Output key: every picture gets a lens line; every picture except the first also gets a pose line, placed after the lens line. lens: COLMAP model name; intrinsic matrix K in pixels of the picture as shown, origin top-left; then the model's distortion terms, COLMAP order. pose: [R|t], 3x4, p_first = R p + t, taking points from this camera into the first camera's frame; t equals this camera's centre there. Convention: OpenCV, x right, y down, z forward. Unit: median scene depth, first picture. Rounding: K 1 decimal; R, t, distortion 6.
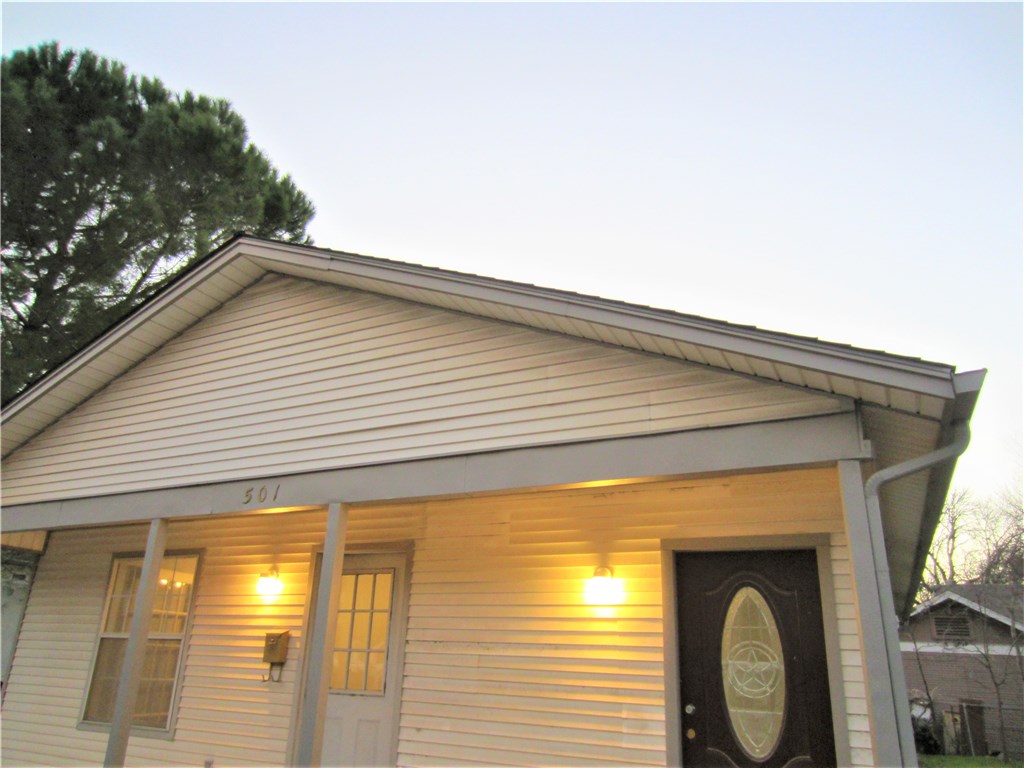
lens RADIAL K [[719.9, 0, 510.5], [0, 719.9, 386.0], [0, 0, 1]] dist [-0.014311, 0.000708]
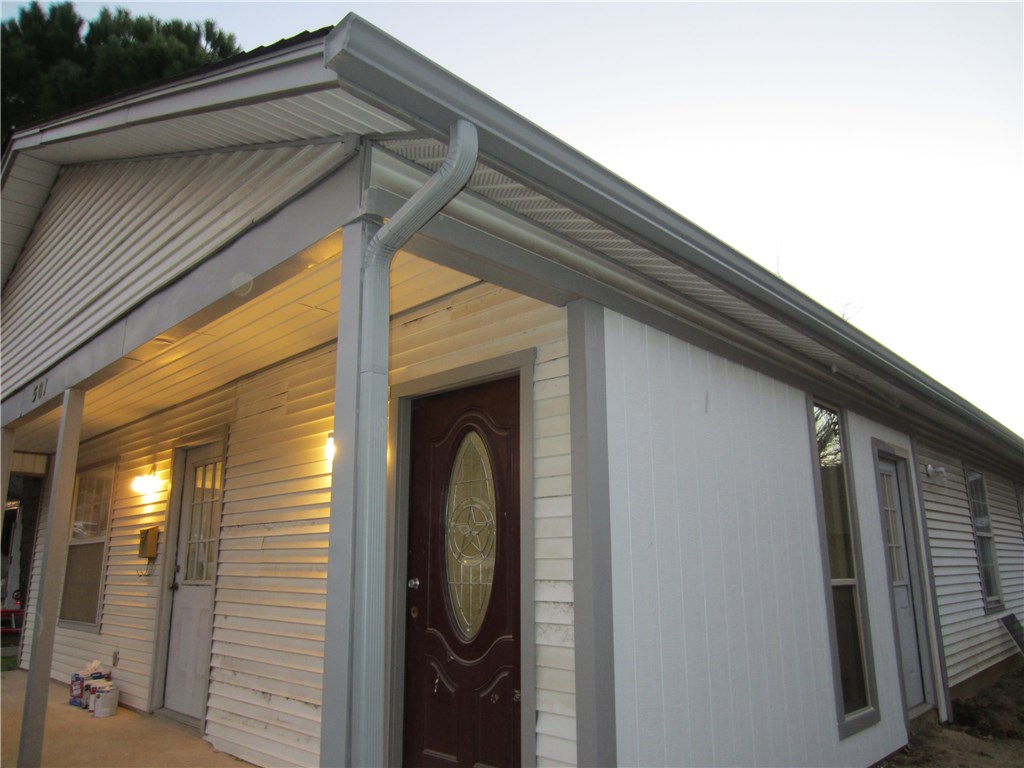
lens RADIAL K [[719.9, 0, 510.9], [0, 719.9, 388.6], [0, 0, 1]] dist [-0.014311, 0.000708]
pose [[0.950932, -0.121120, -0.284708, 0.554929], [0.158803, 0.980804, 0.113157, 0.141389], [0.265537, -0.152817, 0.951912, 0.253770]]
